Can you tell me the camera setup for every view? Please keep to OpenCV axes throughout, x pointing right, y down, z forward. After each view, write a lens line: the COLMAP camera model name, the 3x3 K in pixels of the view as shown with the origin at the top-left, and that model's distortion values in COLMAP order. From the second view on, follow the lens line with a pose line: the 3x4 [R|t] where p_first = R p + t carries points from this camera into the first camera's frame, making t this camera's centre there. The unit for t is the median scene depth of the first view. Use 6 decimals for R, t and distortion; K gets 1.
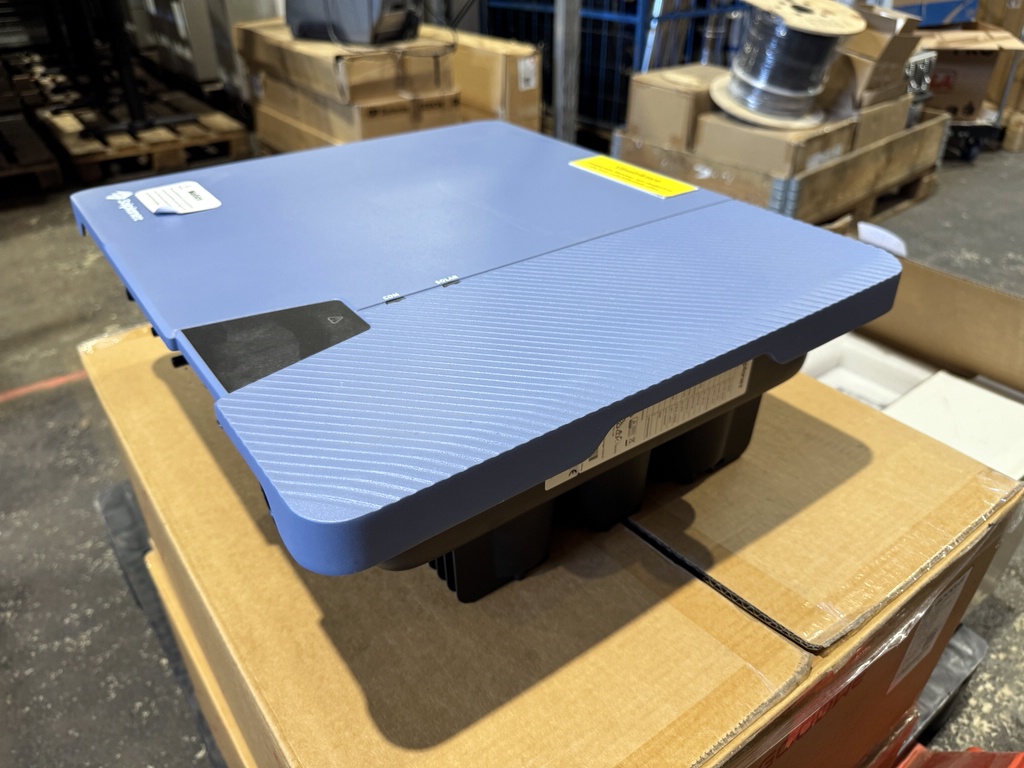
lens RADIAL K [[724.2, 0, 515.7], [0, 724.2, 382.9], [0, 0, 1]] dist [-0.008475, 0.003554]
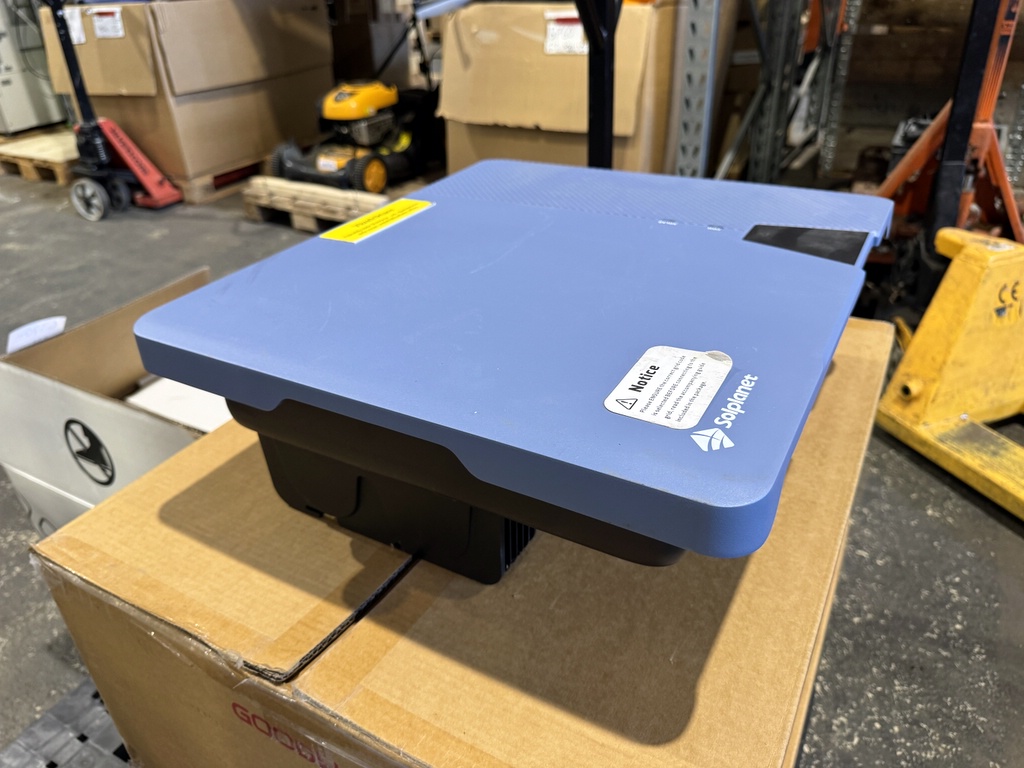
lens RADIAL K [[723.2, 0, 513.1], [0, 723.2, 388.6], [0, 0, 1]] dist [-0.003641, 0.000172]
pose [[-0.390284, -0.456181, 0.799736, -0.949670], [0.538856, 0.591134, 0.600162, -0.732282], [-0.746534, 0.665176, 0.015105, 1.105013]]
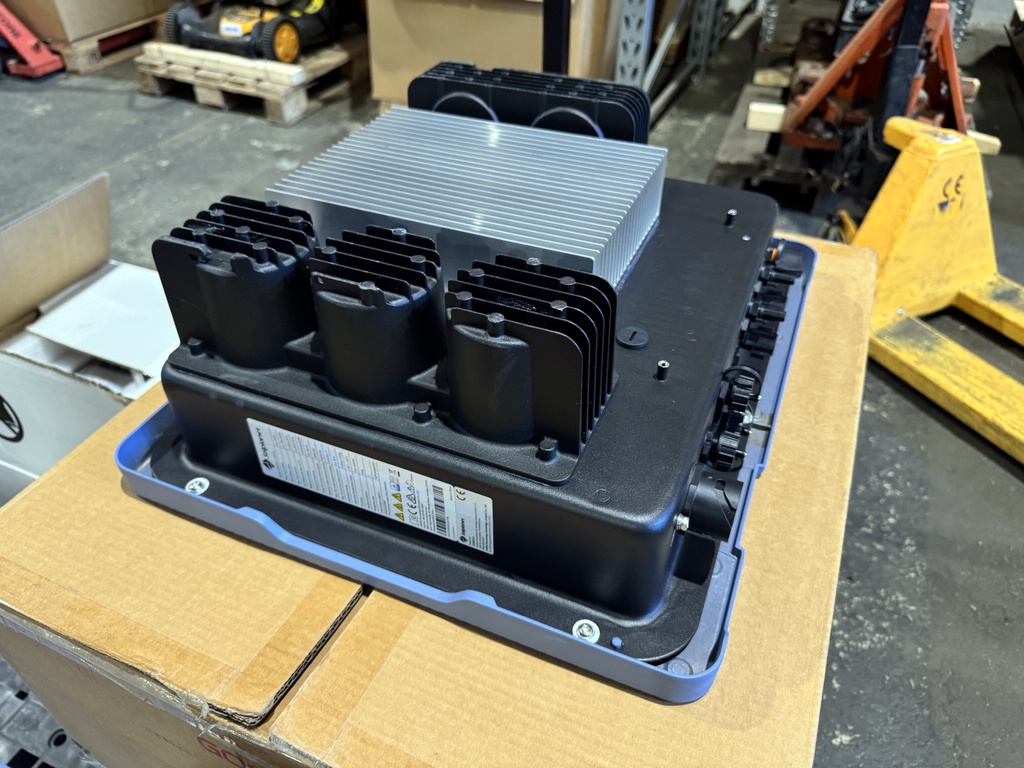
lens RADIAL K [[724.2, 0, 515.7], [0, 724.2, 382.9], [0, 0, 1]] dist [-0.008475, 0.003554]
pose [[-0.476665, -0.564454, 0.673931, -0.858348], [0.483949, 0.471508, 0.737206, -0.742852], [-0.733883, 0.677548, 0.048416, 1.091339]]
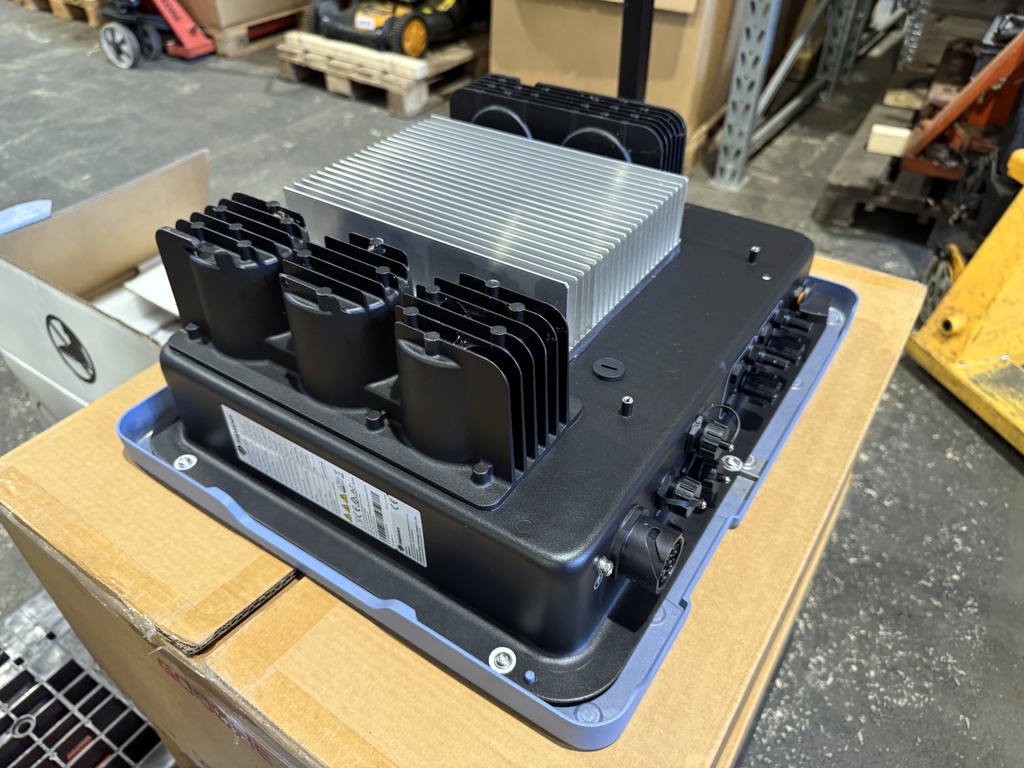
lens RADIAL K [[724.2, 0, 515.7], [0, 724.2, 382.9], [0, 0, 1]] dist [-0.008475, 0.003554]
pose [[-0.311806, -0.607305, 0.730724, -0.903302], [0.524481, 0.531268, 0.665338, -0.711391], [-0.792273, 0.590707, 0.152867, 1.032967]]
